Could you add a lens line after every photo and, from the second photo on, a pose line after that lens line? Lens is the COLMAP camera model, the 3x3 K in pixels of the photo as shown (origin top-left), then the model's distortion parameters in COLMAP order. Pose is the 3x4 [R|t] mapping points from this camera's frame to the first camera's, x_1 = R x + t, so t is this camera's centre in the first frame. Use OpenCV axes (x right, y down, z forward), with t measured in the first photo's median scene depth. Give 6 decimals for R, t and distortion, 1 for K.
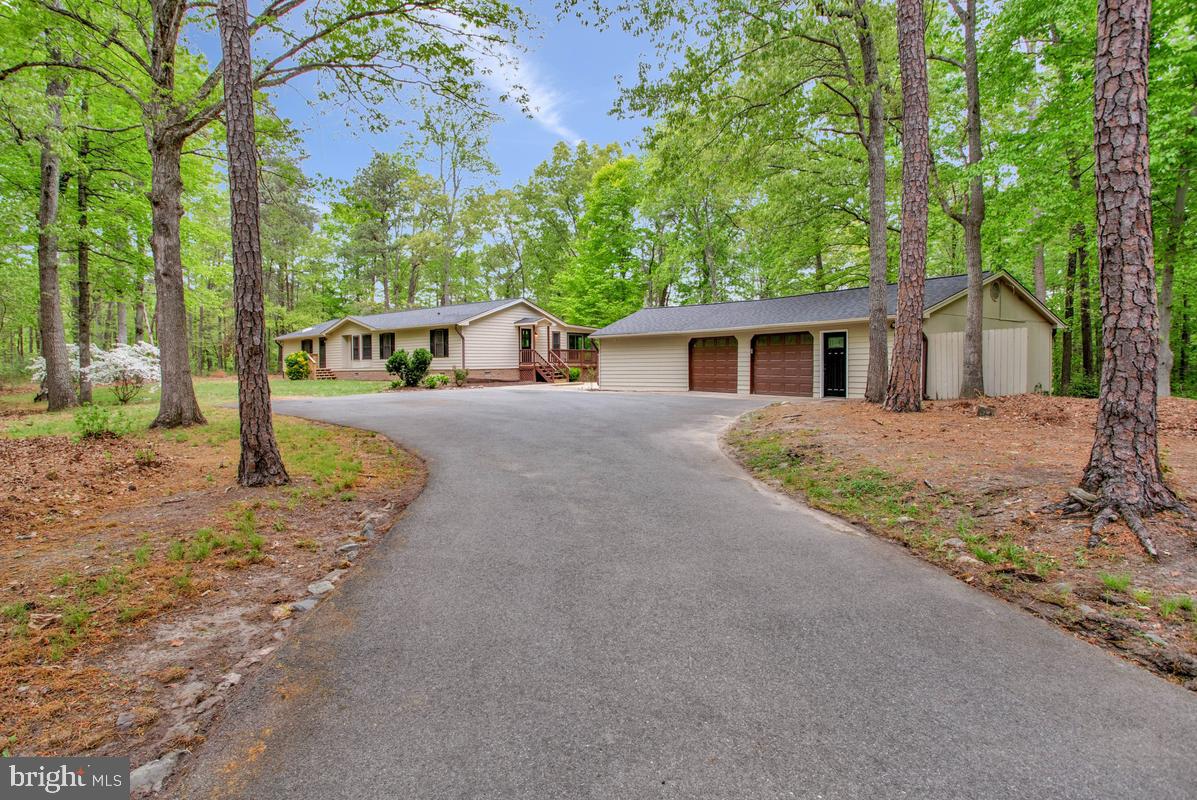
lens RADIAL K [[603.3, 0, 597.4], [0, 603.3, 369.2], [0, 0, 1]] dist [-0.030451, 0.000492]
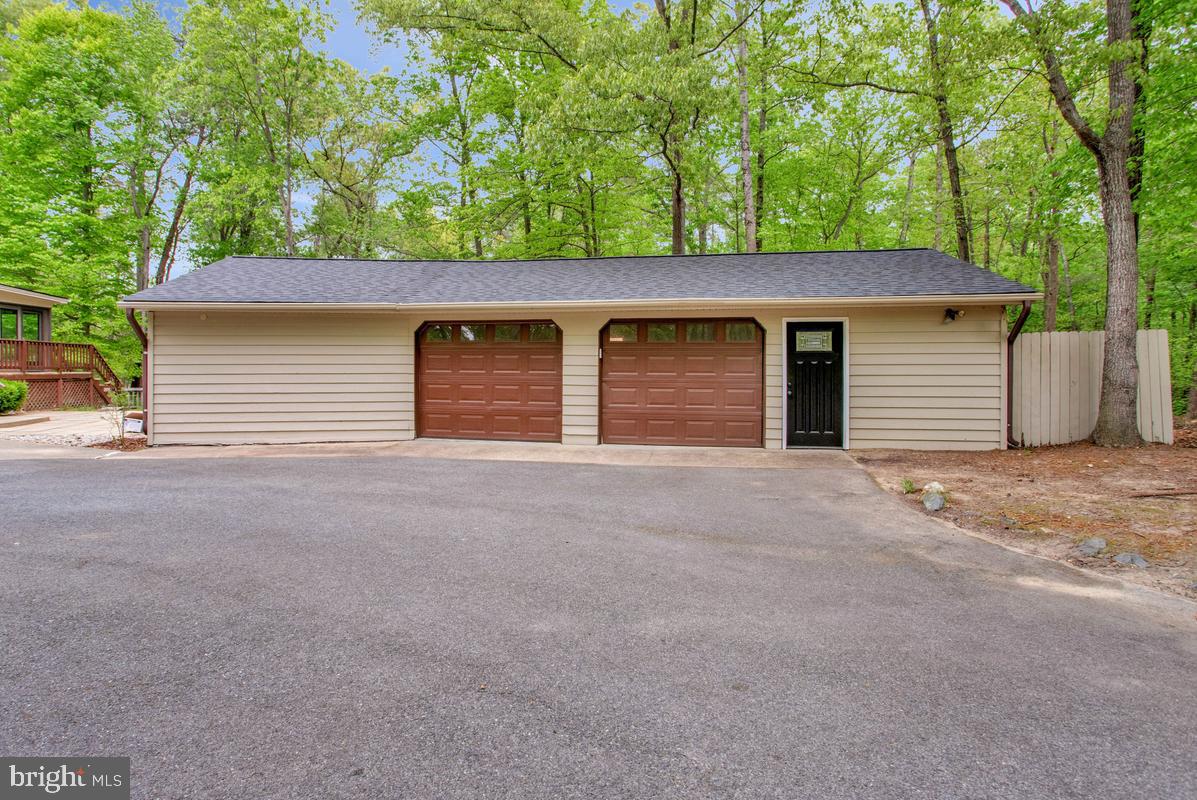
lens RADIAL K [[603.3, 0, 597.4], [0, 603.3, 369.2], [0, 0, 1]] dist [-0.030451, 0.000492]
pose [[0.681617, 0.000073, 0.731709, -0.083124], [-0.000184, 1.000000, 0.000072, -0.015440], [-0.731709, -0.000184, 0.681617, 0.592278]]
